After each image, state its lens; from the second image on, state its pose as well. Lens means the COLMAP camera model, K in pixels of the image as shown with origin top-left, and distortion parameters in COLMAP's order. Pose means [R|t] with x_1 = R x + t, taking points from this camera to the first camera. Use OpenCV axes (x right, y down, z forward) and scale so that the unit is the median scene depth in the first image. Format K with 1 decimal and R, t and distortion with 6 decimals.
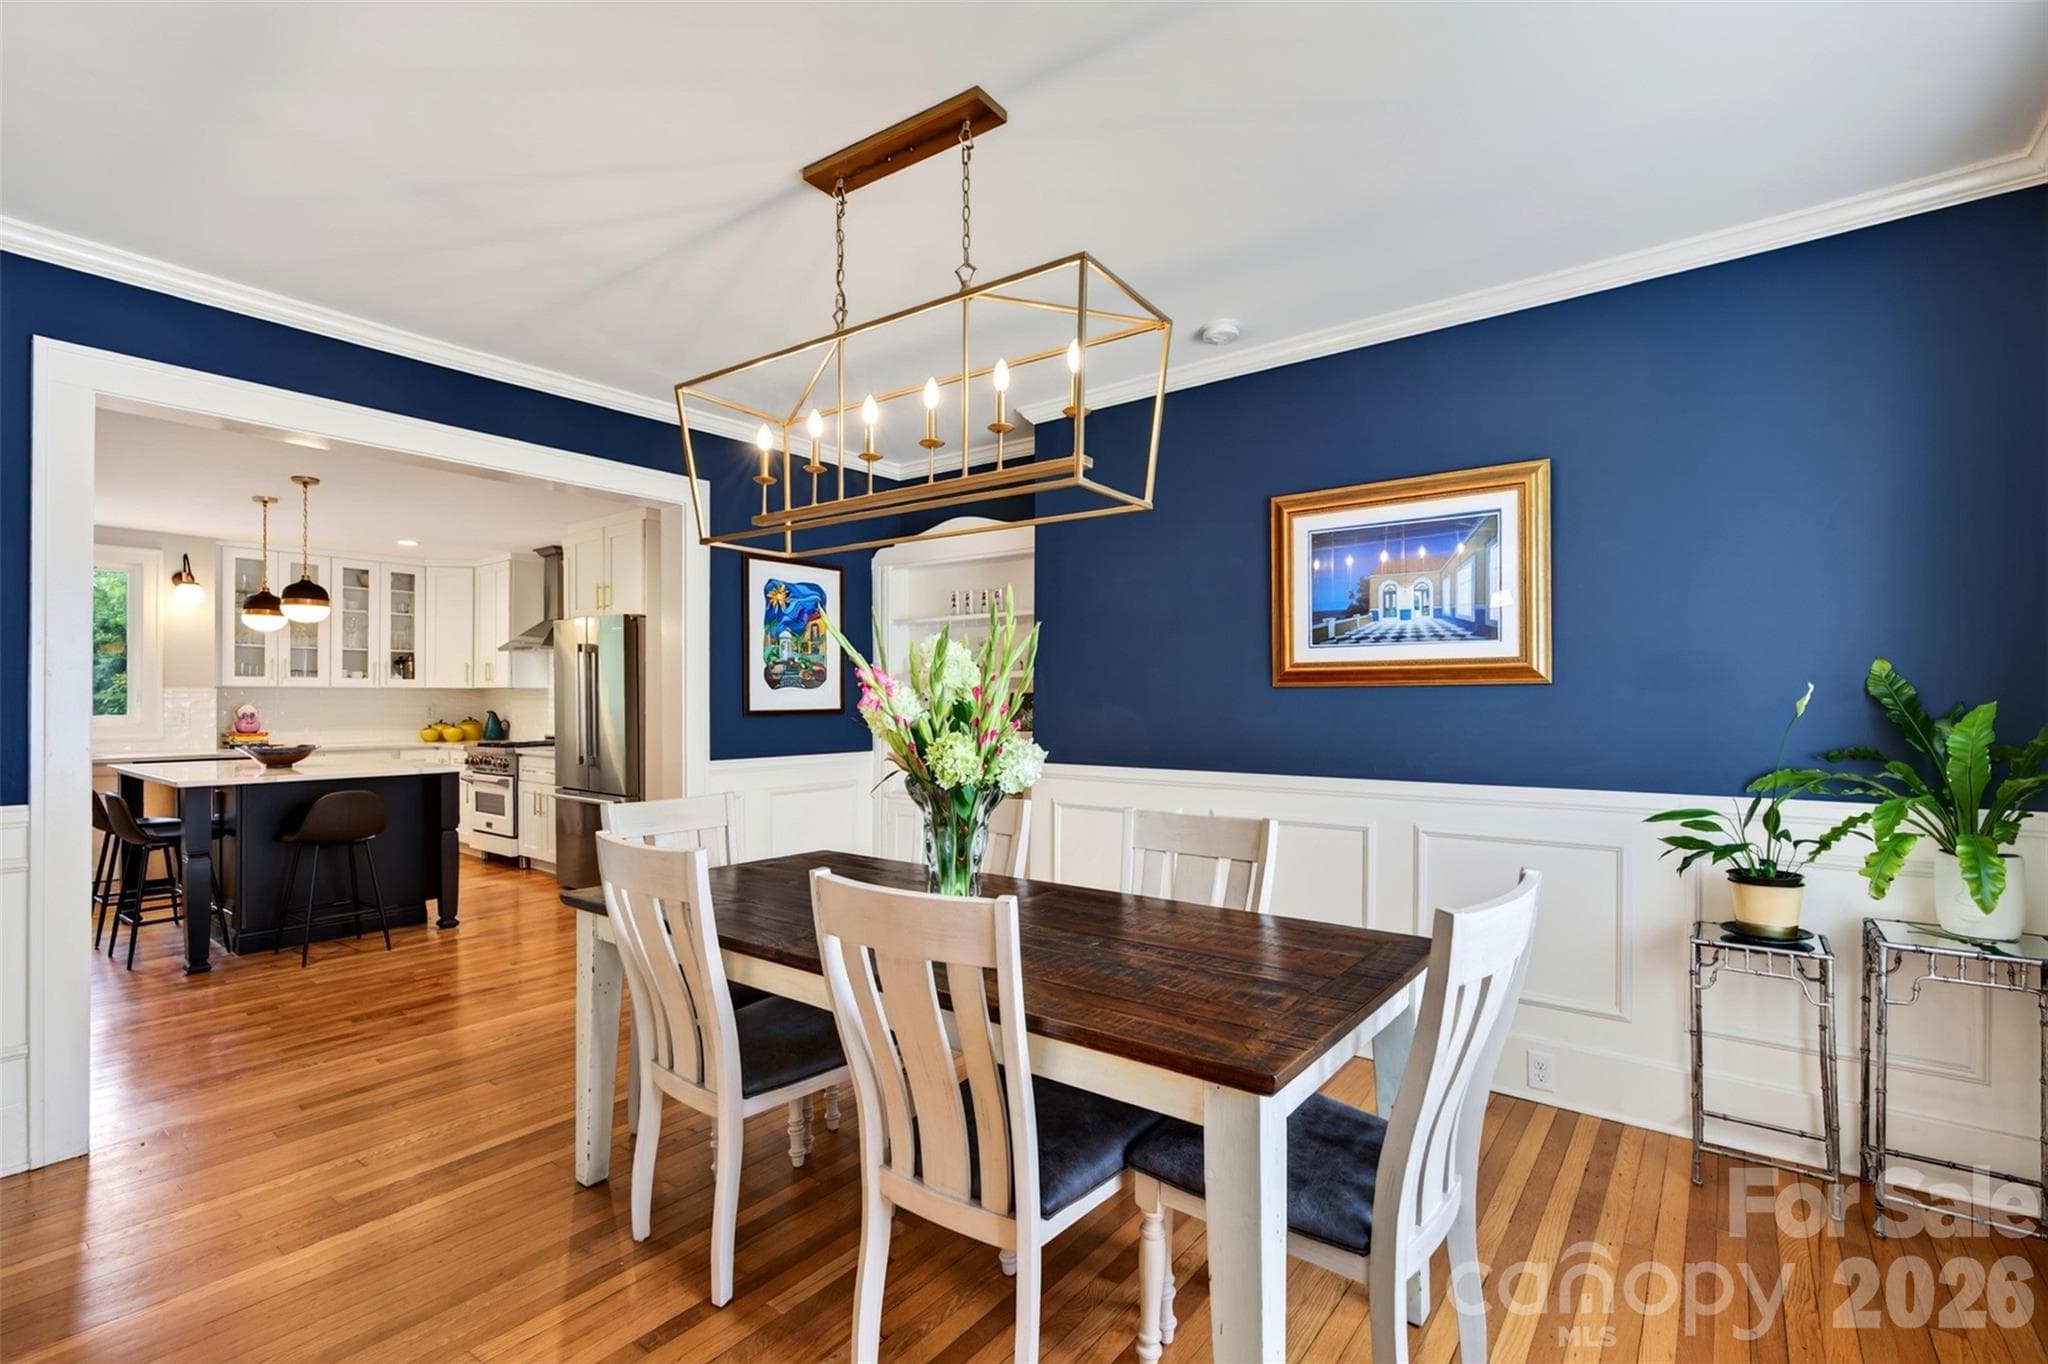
lens RADIAL K [[925.3, 0, 1019.7], [0, 925.3, 718.2], [0, 0, 1]] dist [0.000606, -0.000004]
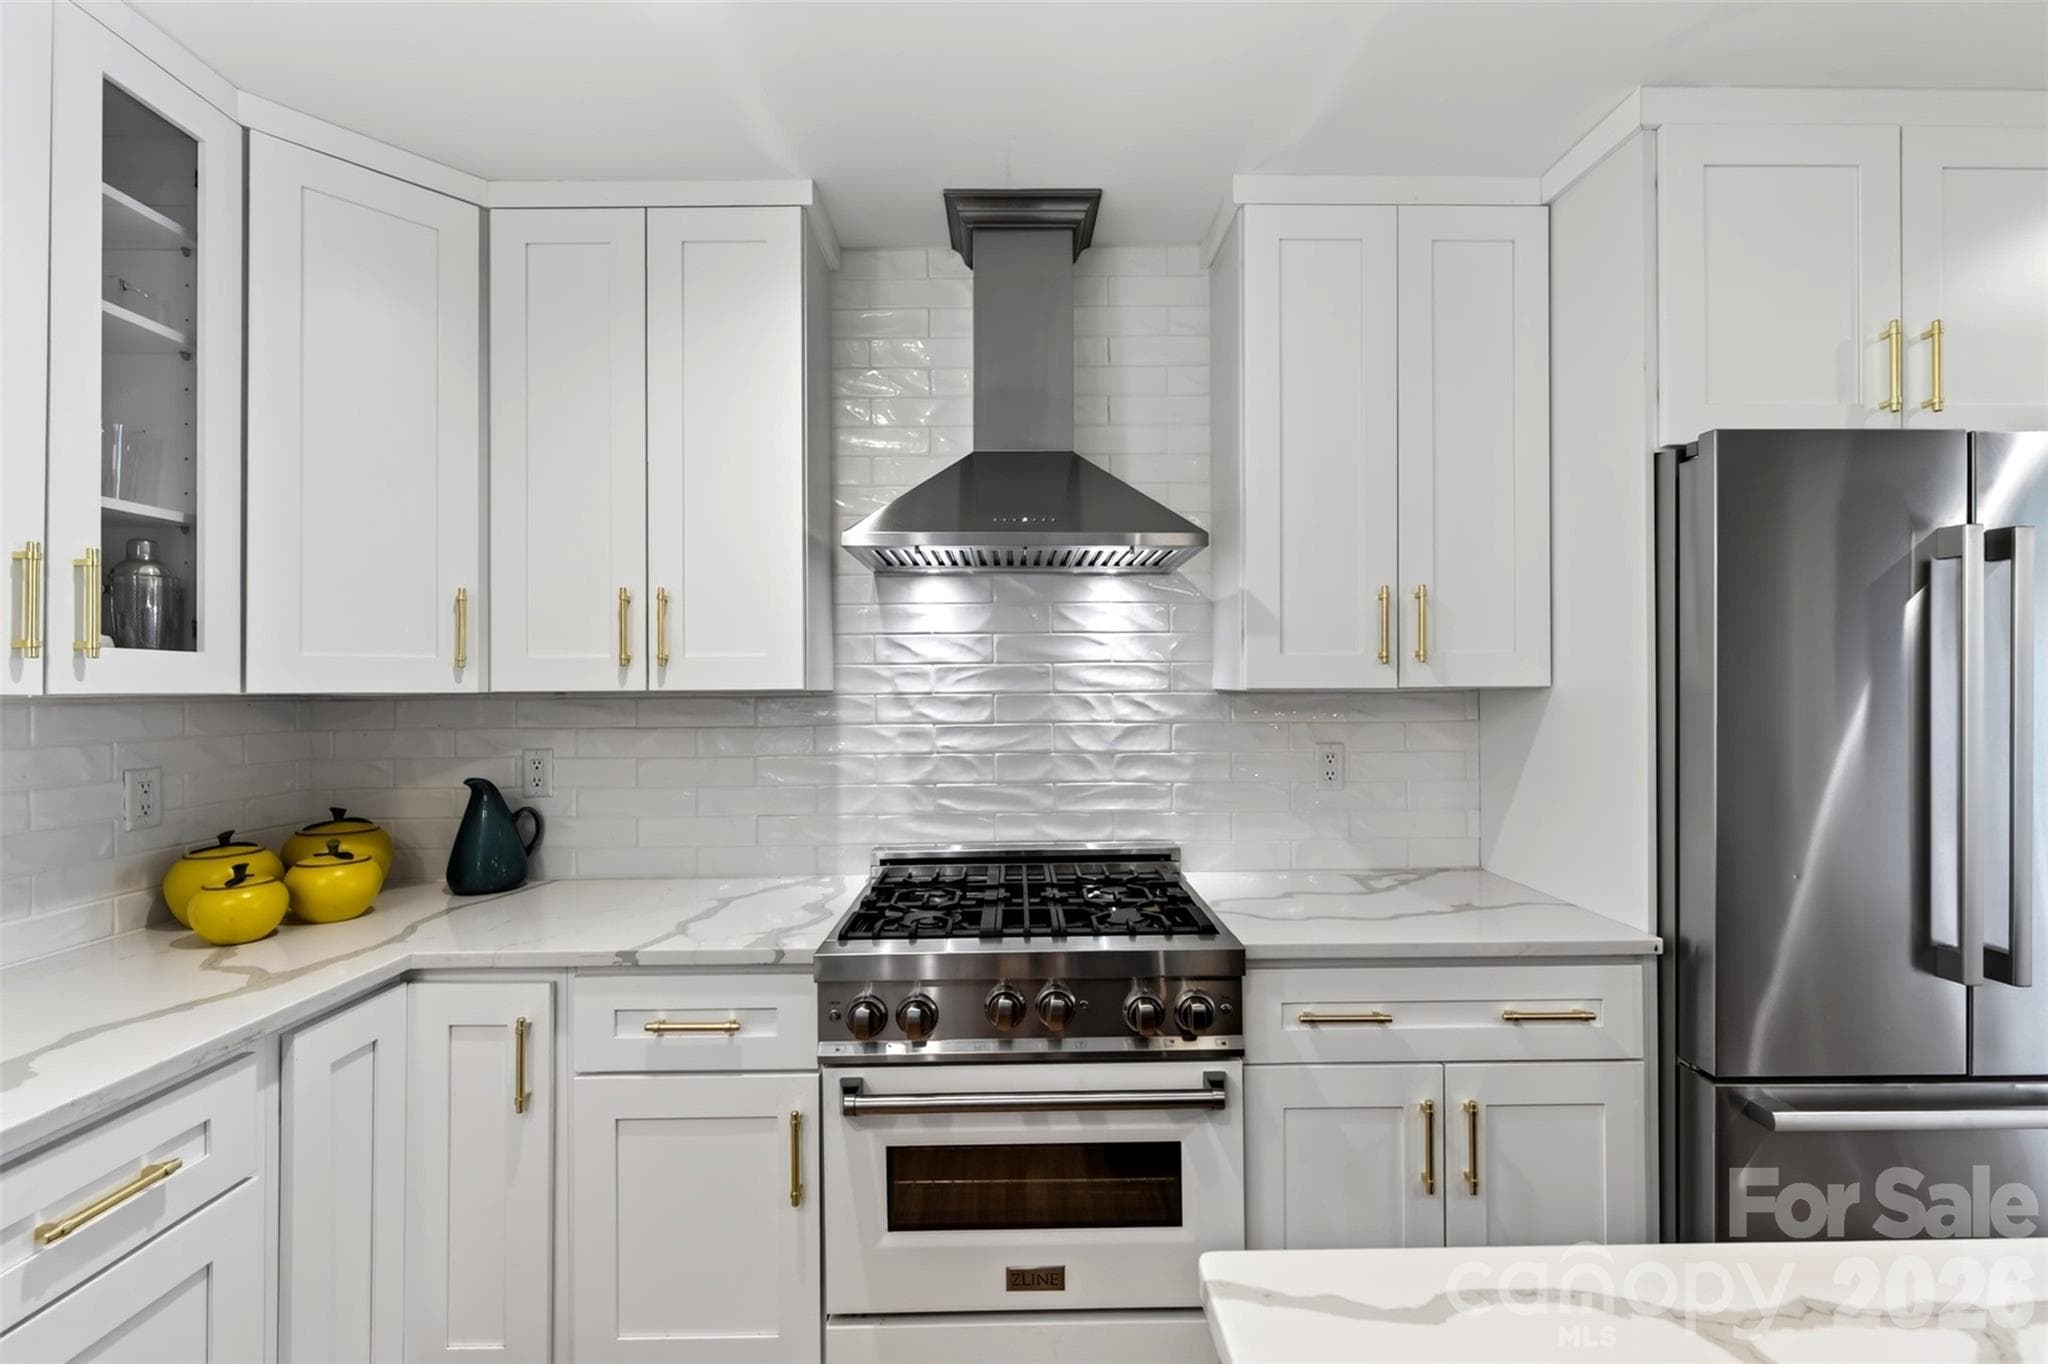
lens RADIAL K [[1000.1, 0, 1024.0], [0, 1000.1, 682.0], [0, 0, 1]] dist [0.000205, -0.000096]
pose [[0.782018, -0.005057, 0.623236, -0.718793], [0.022494, 0.999545, -0.020115, -0.029617], [-0.622850, 0.029750, 0.781775, 0.786004]]
